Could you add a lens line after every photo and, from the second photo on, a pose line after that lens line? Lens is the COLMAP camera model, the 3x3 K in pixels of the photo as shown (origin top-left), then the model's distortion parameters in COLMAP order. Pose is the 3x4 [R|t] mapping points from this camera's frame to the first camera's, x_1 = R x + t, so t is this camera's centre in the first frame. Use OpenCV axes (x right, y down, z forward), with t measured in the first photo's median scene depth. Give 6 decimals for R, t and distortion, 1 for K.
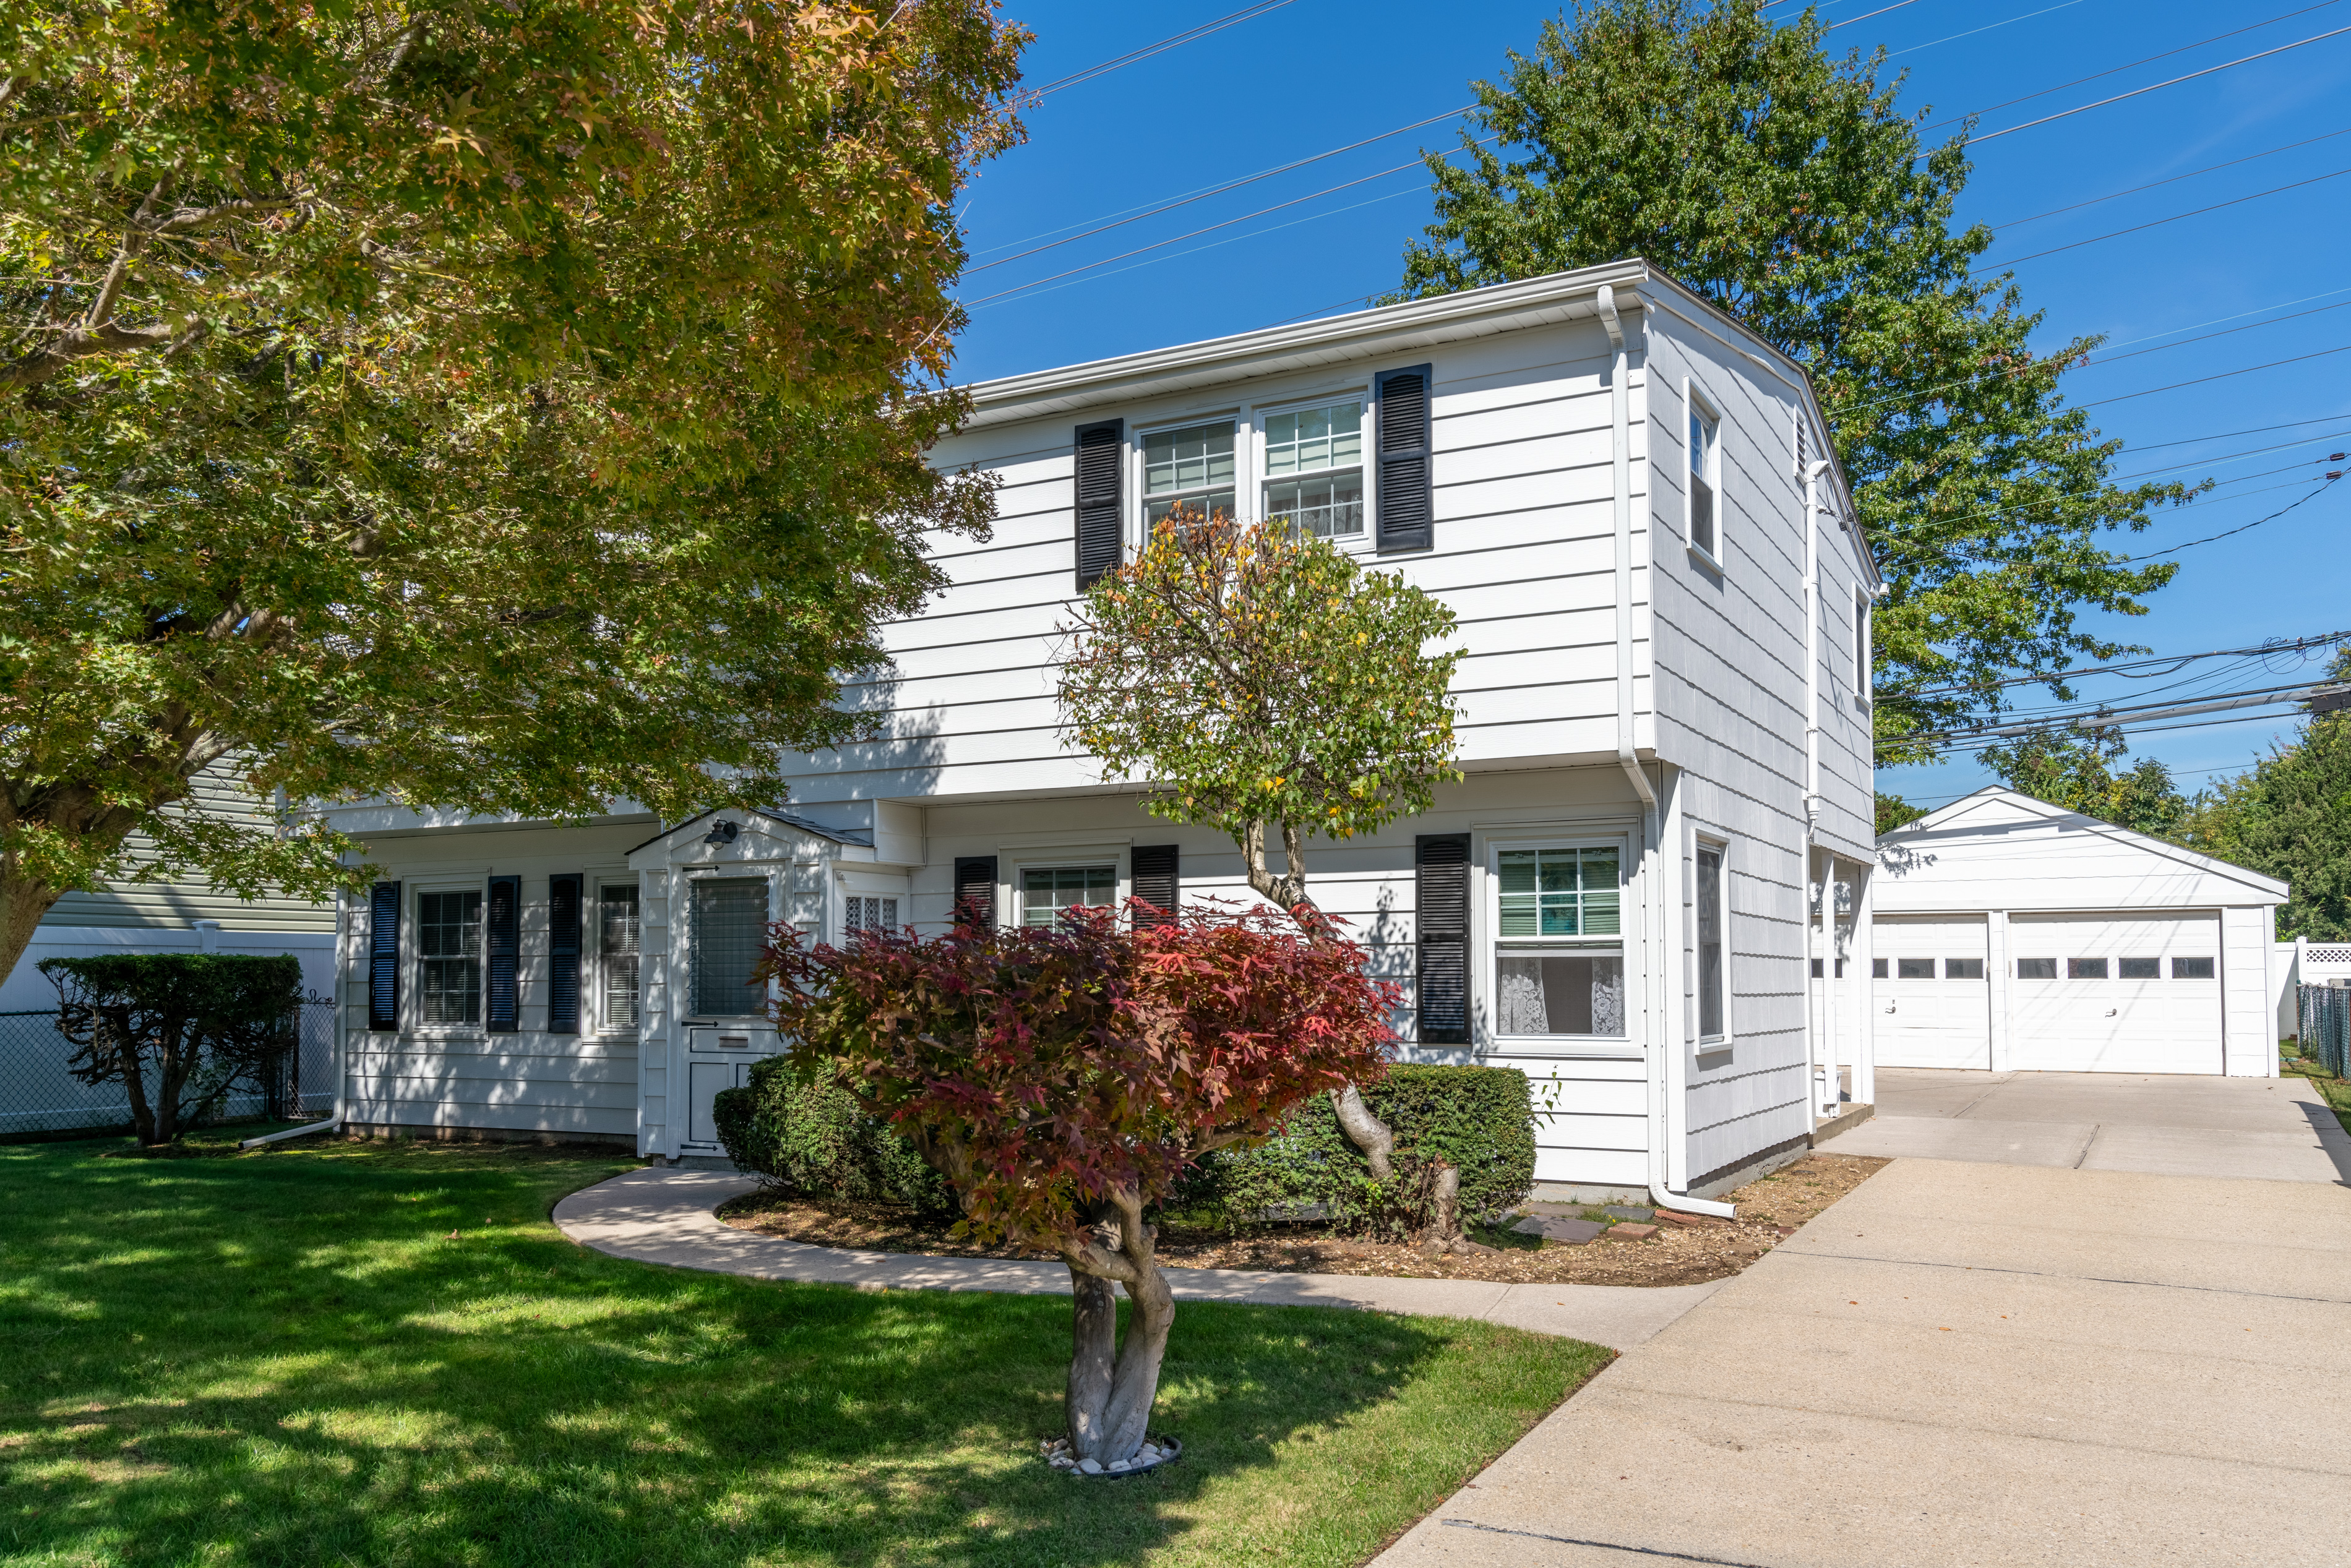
lens RADIAL K [[1797.2, 0, 1172.0], [0, 1797.2, 890.5], [0, 0, 1]] dist [0.015617, 0.000763]
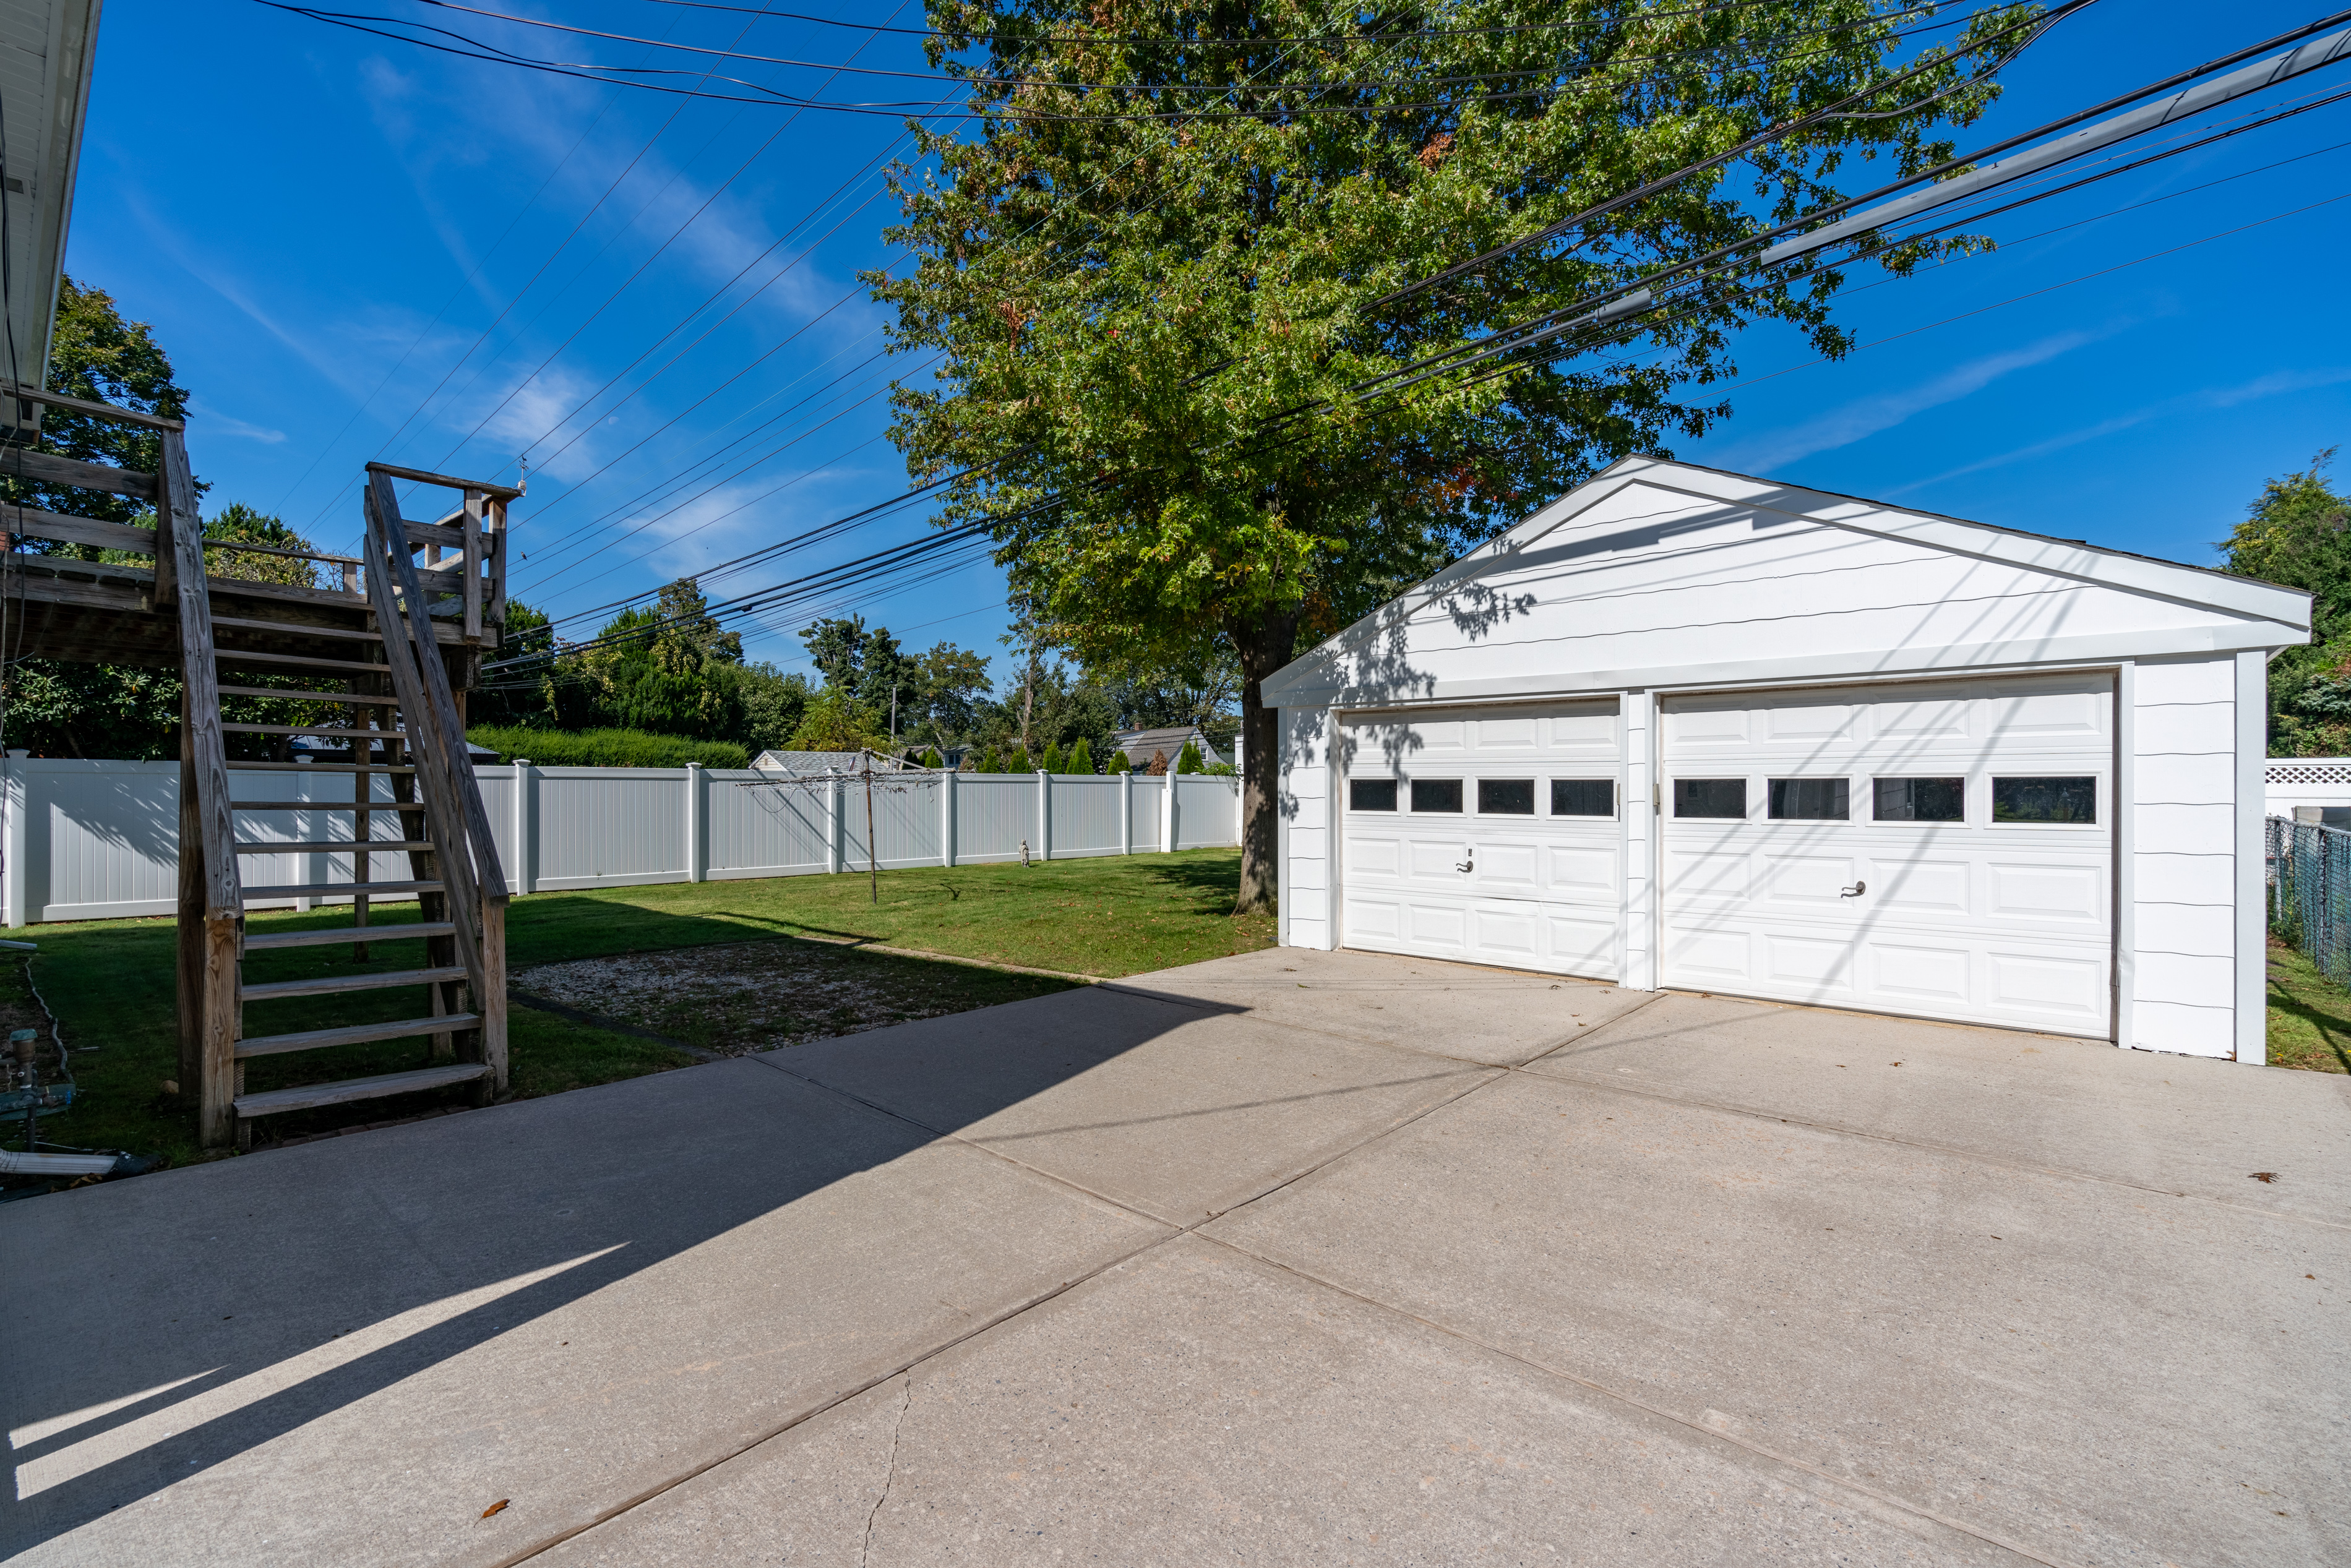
lens RADIAL K [[1054.6, 0, 1160.6], [0, 1054.6, 784.4], [0, 0, 1]] dist [-0.001576, 0.000861]
pose [[0.975837, 0.003734, -0.218470, 0.392864], [0.005122, 0.999188, 0.039956, 0.026308], [0.218441, -0.040109, 0.975025, 0.670028]]
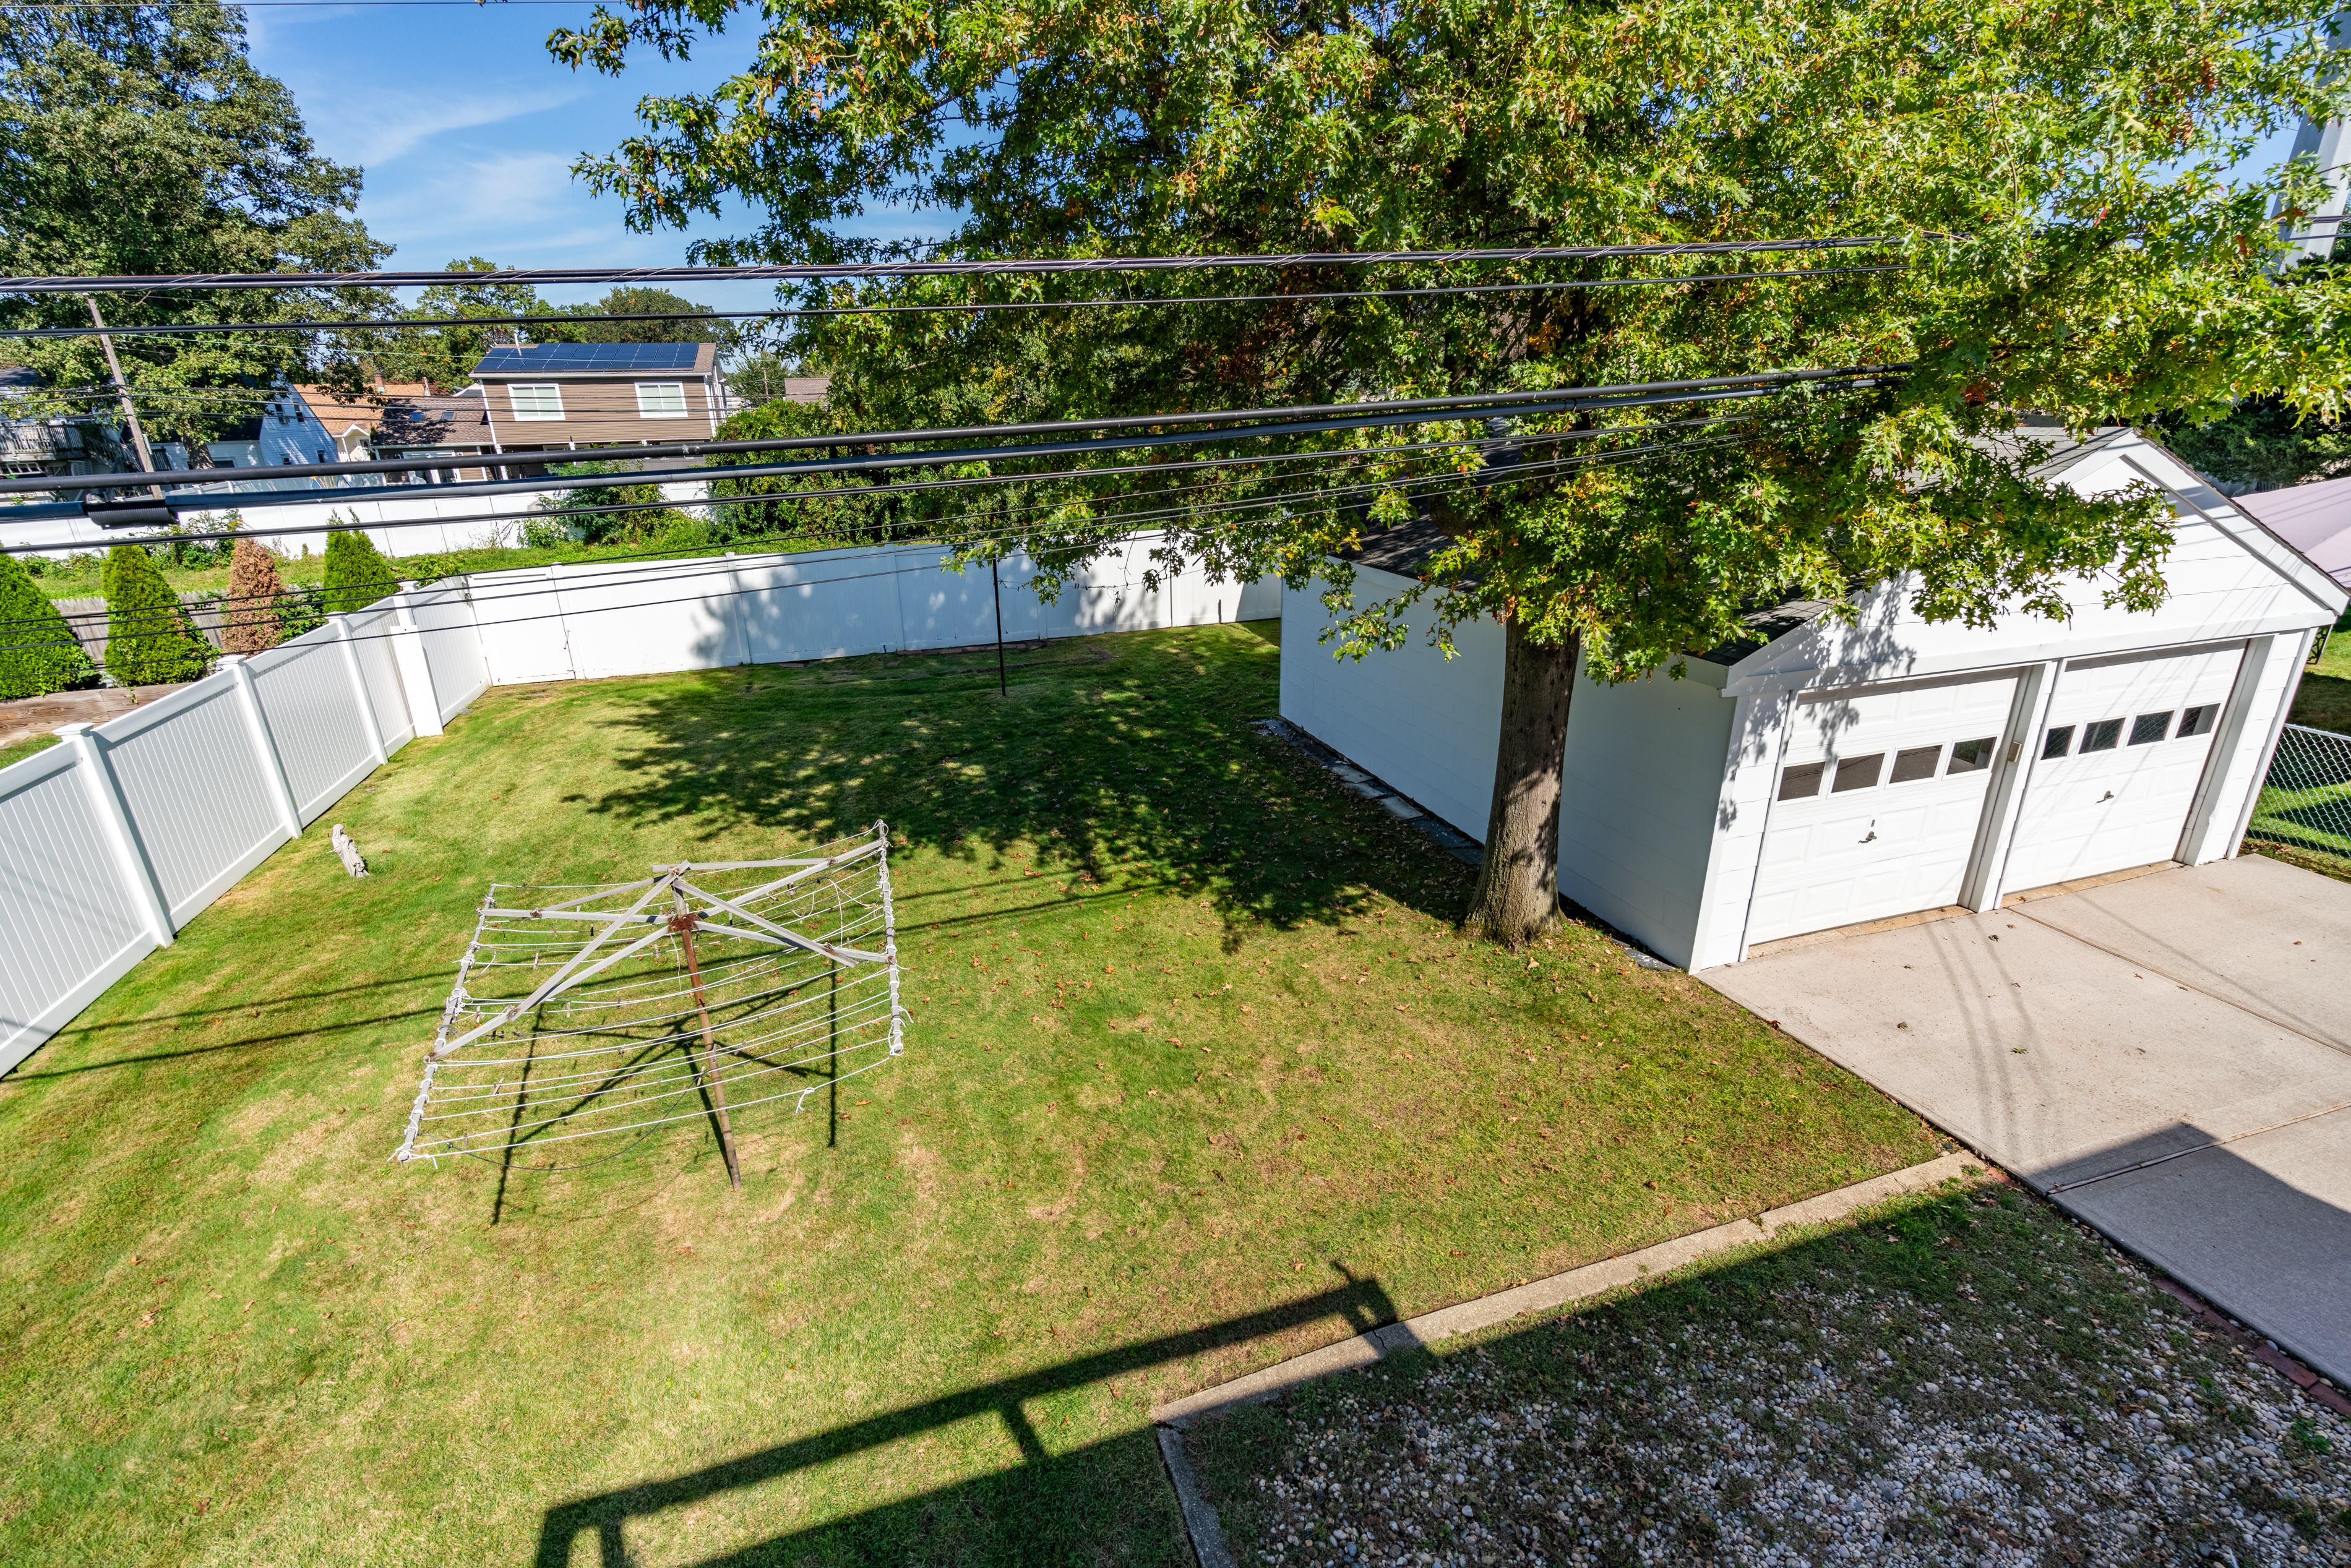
lens RADIAL K [[1054.6, 0, 1160.6], [0, 1054.6, 784.4], [0, 0, 1]] dist [-0.001576, 0.000861]
pose [[0.674615, -0.263119, 0.689684, 0.023444], [-0.021400, 0.926951, 0.374571, -0.072297], [-0.737860, -0.267450, 0.619704, 1.003760]]
